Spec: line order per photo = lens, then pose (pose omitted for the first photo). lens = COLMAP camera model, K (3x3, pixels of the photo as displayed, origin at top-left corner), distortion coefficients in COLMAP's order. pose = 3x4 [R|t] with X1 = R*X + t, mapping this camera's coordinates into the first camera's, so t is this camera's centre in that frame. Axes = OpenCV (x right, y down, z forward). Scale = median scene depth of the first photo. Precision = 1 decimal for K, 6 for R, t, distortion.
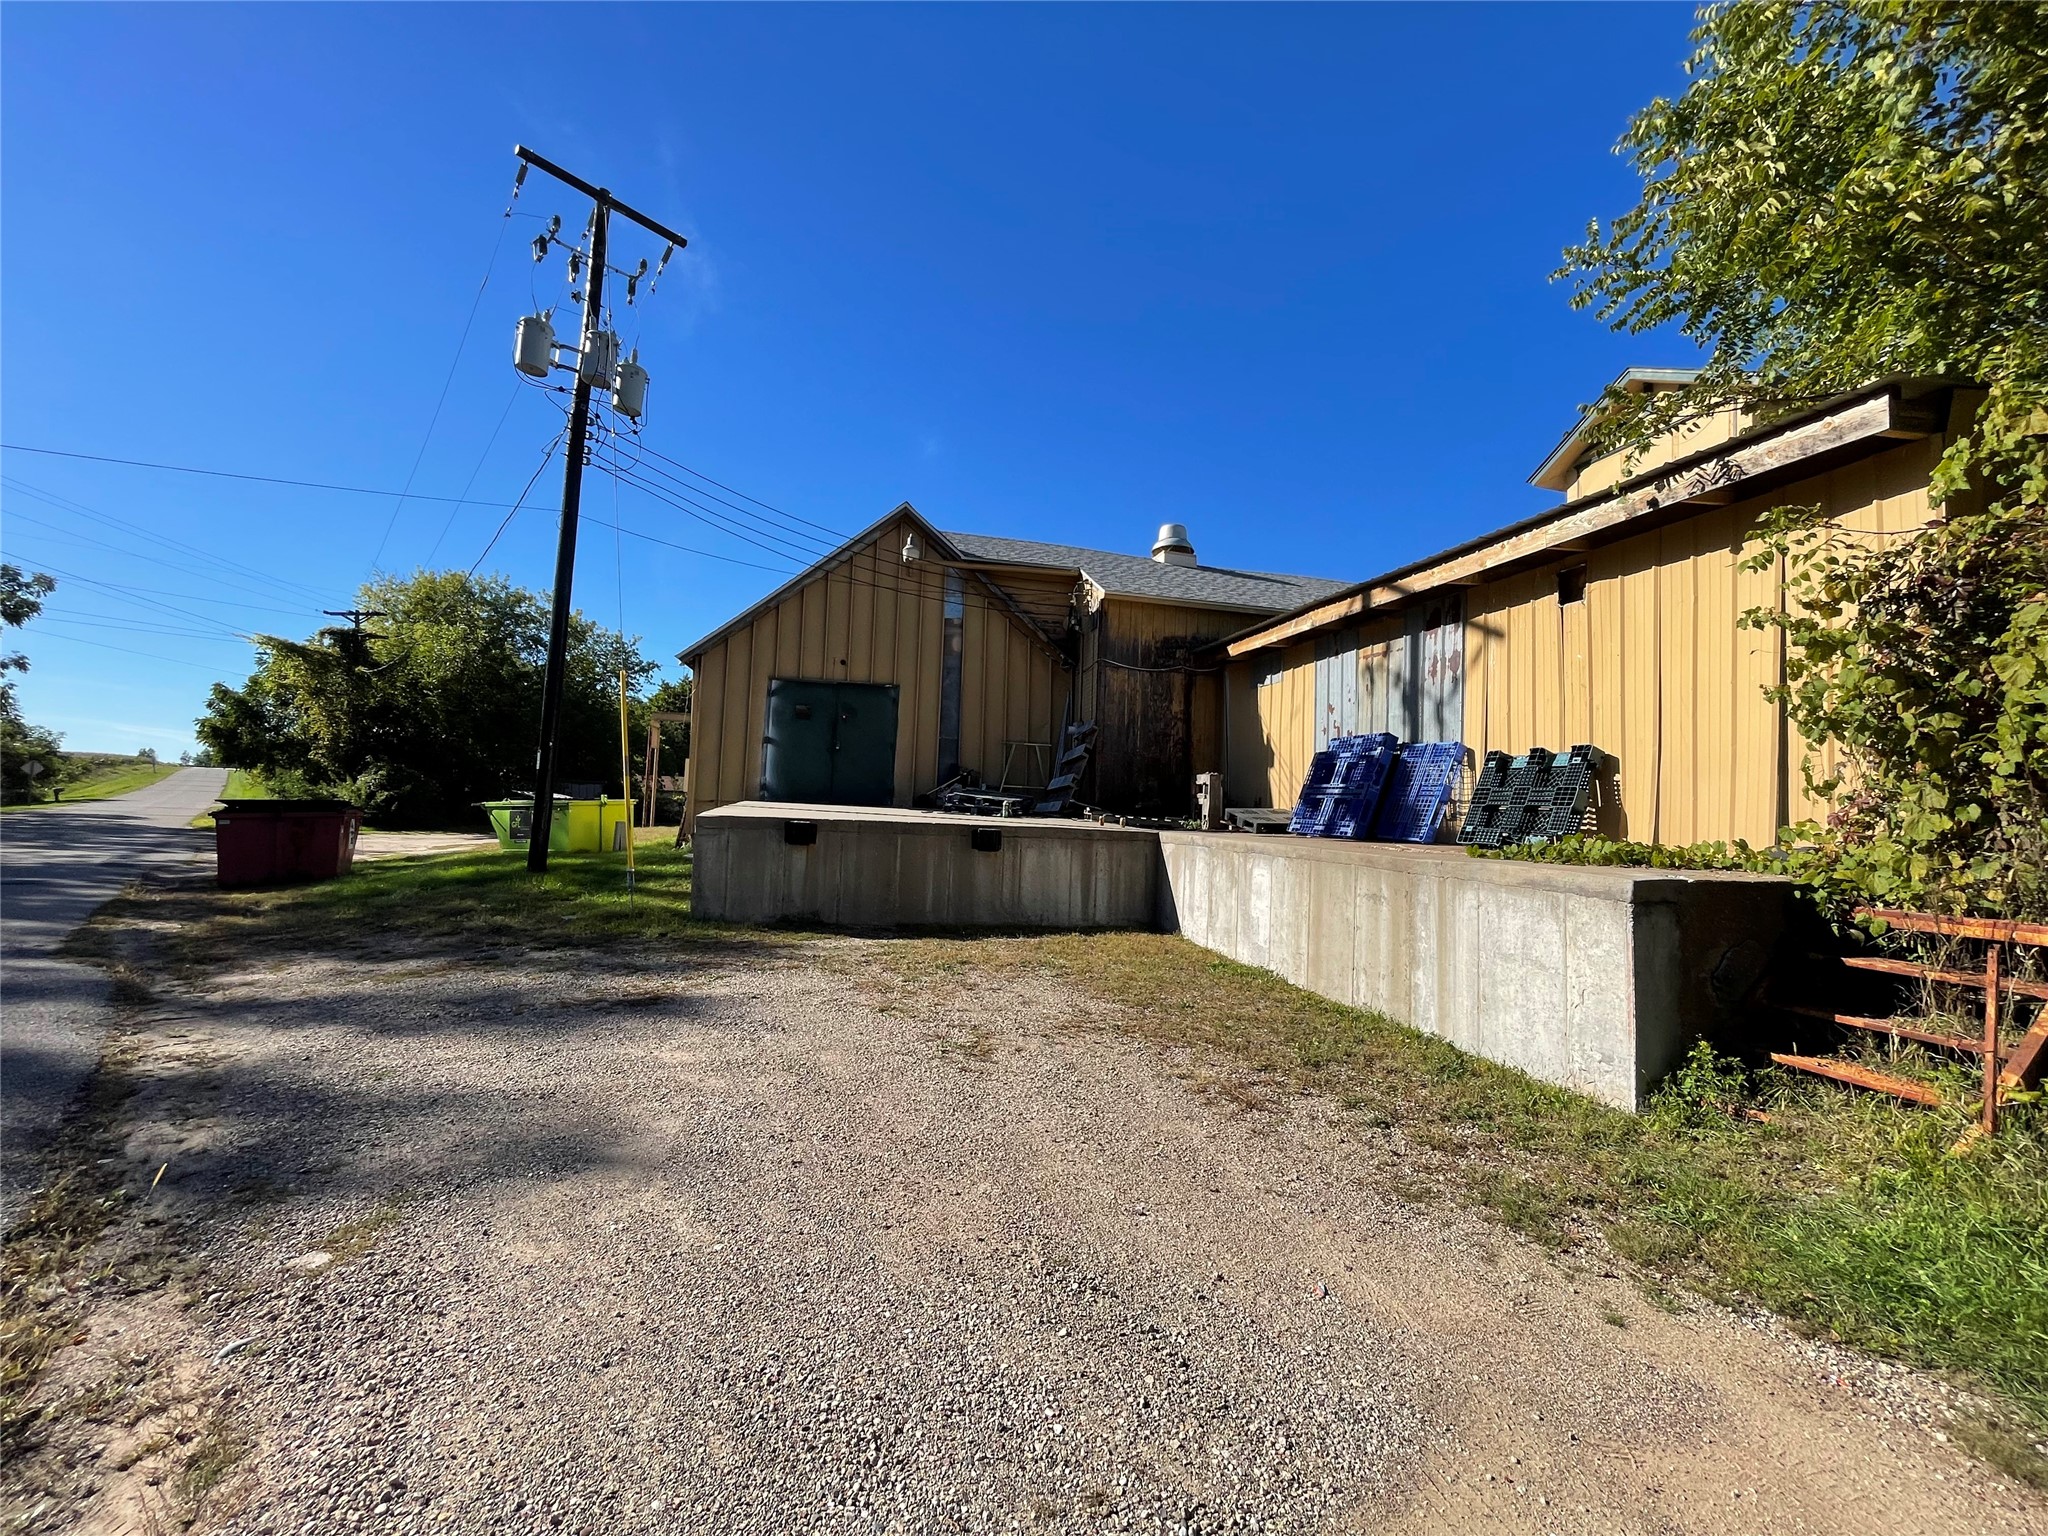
lens RADIAL K [[821.8, 0, 1025.8], [0, 821.8, 764.9], [0, 0, 1]] dist [-0.000062, -0.000109]
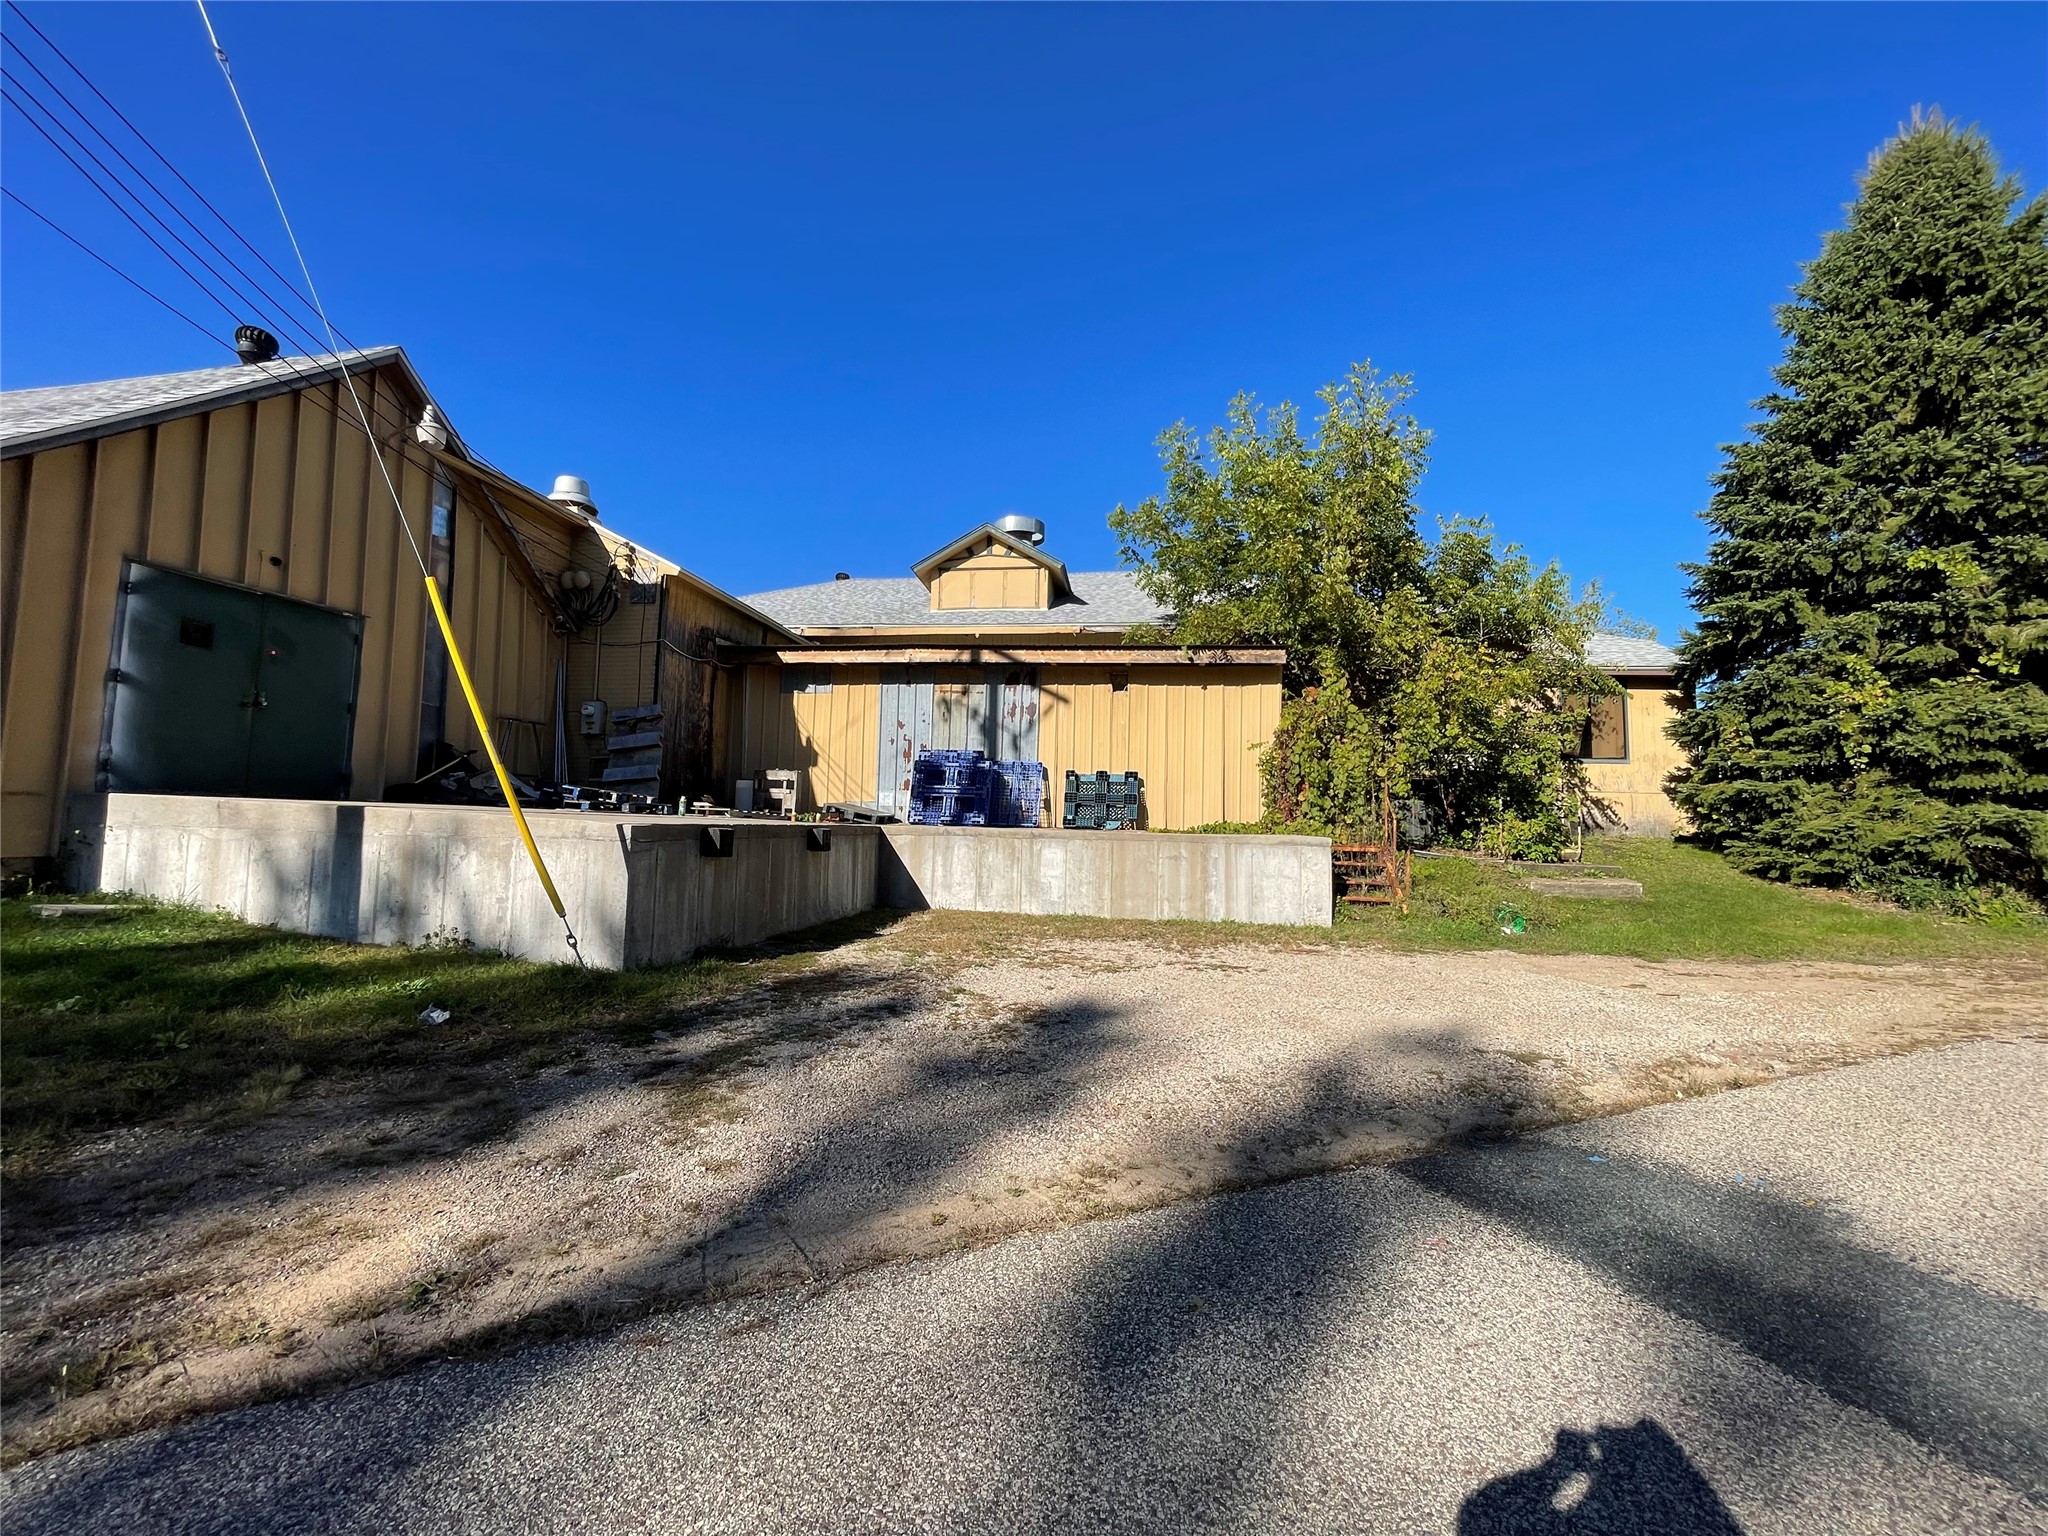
lens RADIAL K [[821.8, 0, 1029.6], [0, 821.8, 769.6], [0, 0, 1]] dist [-0.000062, -0.000109]
pose [[0.376315, 0.030611, 0.925986, -0.878091], [-0.058009, 0.998272, -0.009426, 0.001302], [-0.924674, -0.050168, 0.377440, 0.392937]]
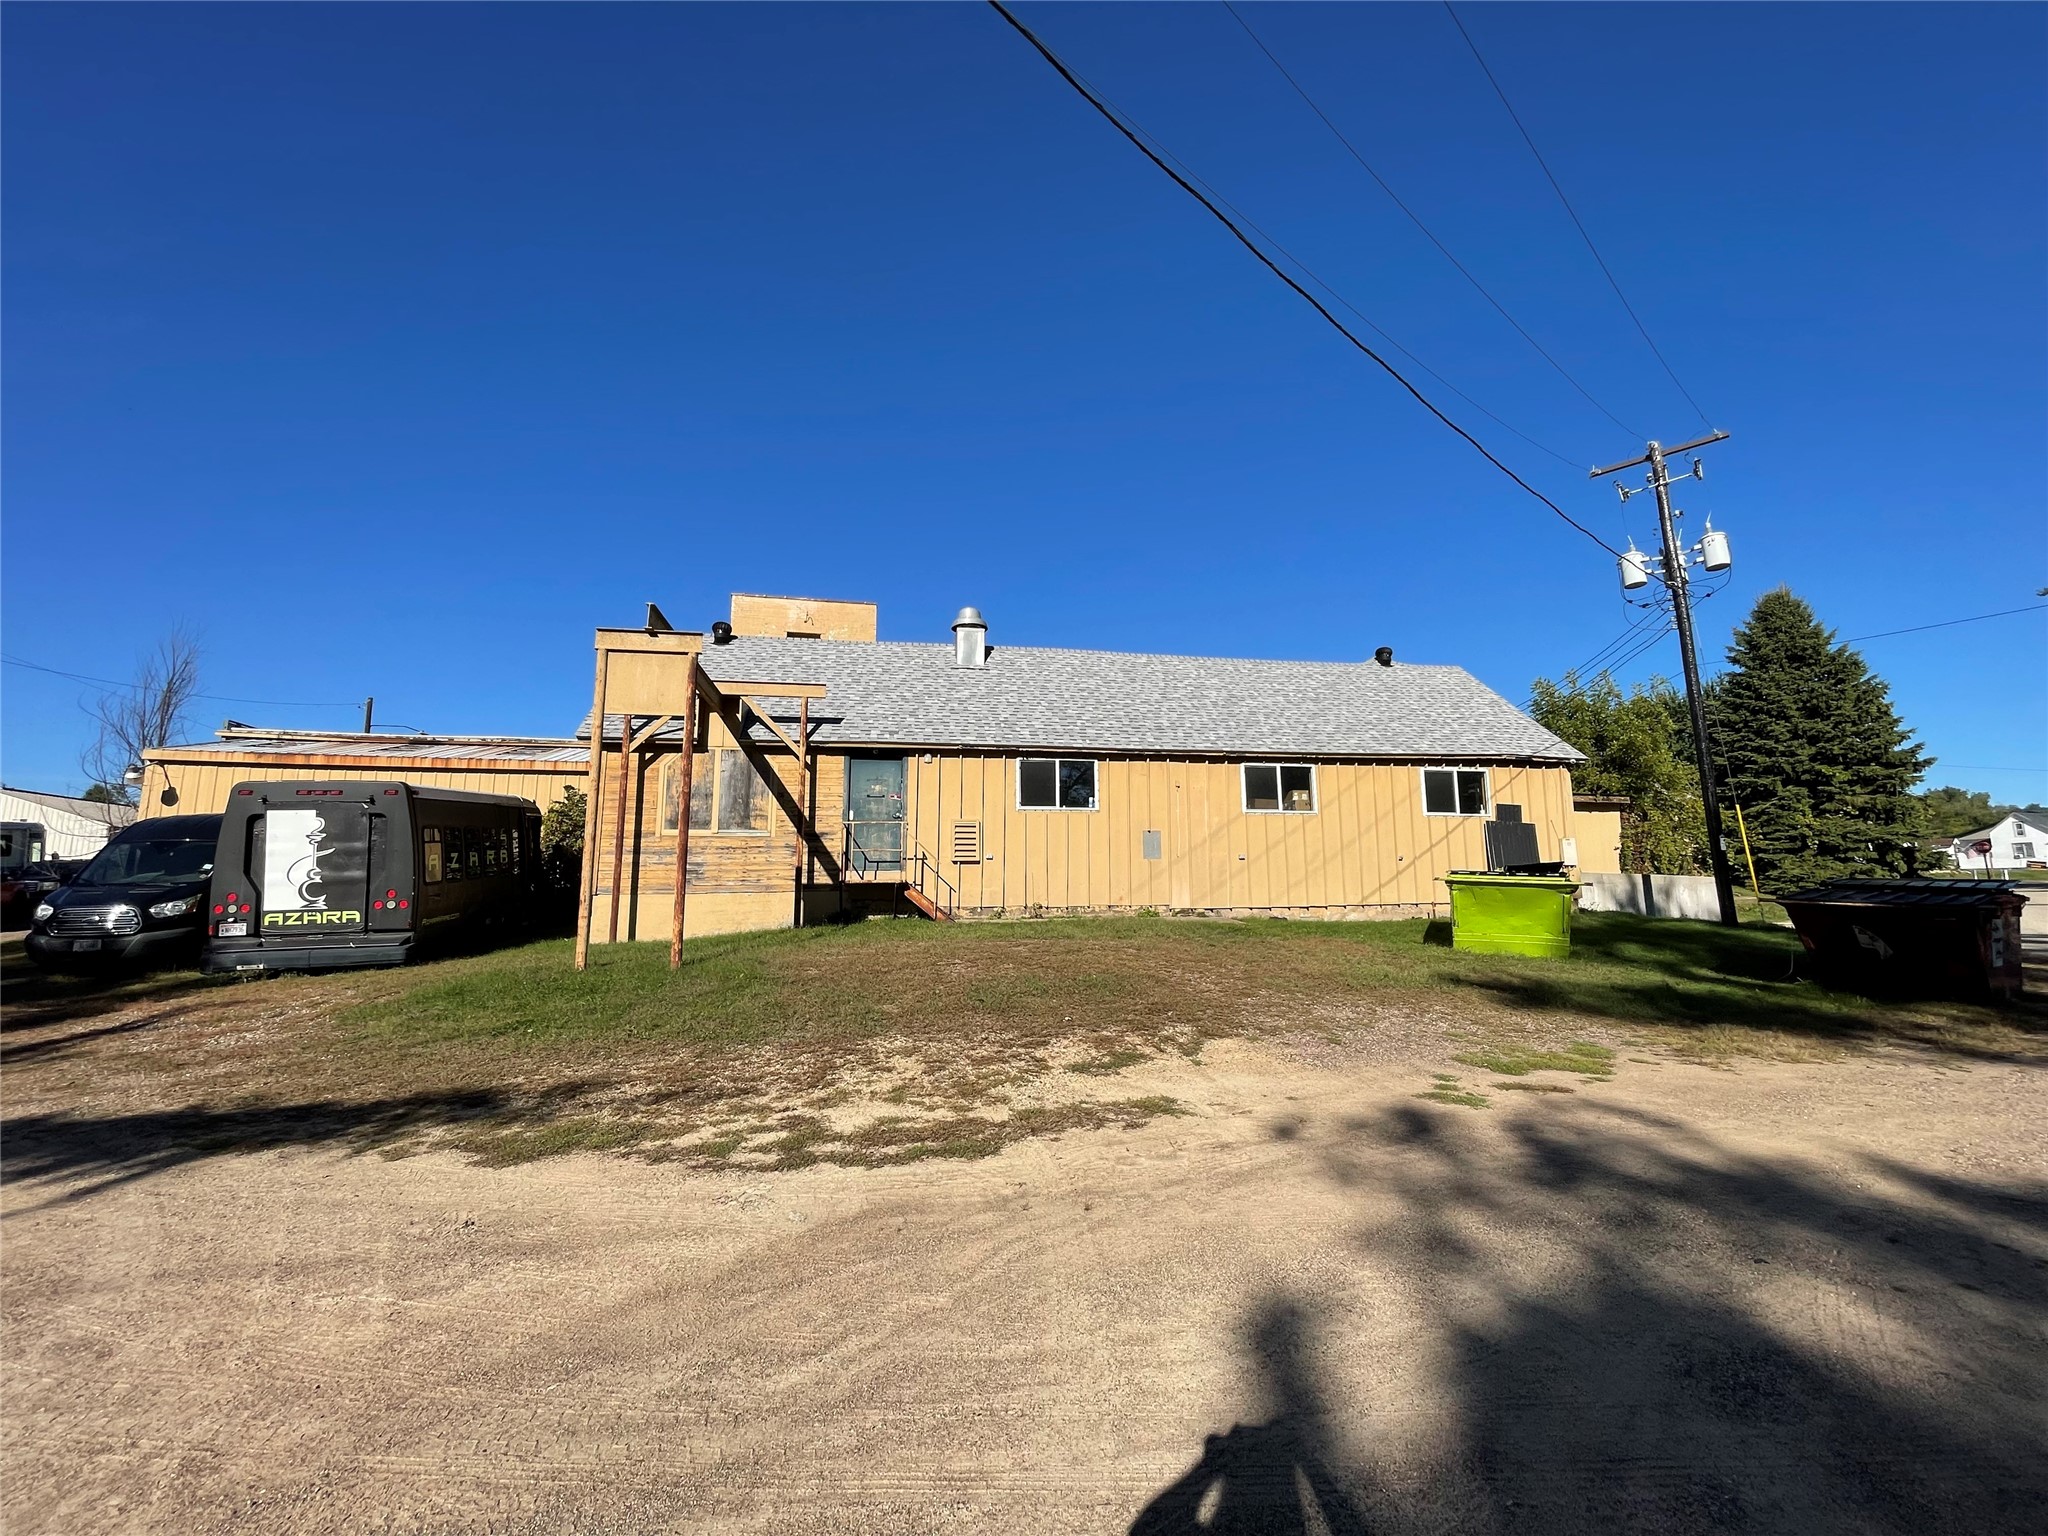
lens RADIAL K [[821.8, 0, 1021.0], [0, 821.8, 766.9], [0, 0, 1]] dist [-0.000062, -0.000109]
pose [[0.017567, 0.109459, 0.993836, -2.509877], [-0.047313, 0.992967, -0.108527, 0.088270], [-0.998726, -0.045115, 0.022622, 2.705658]]
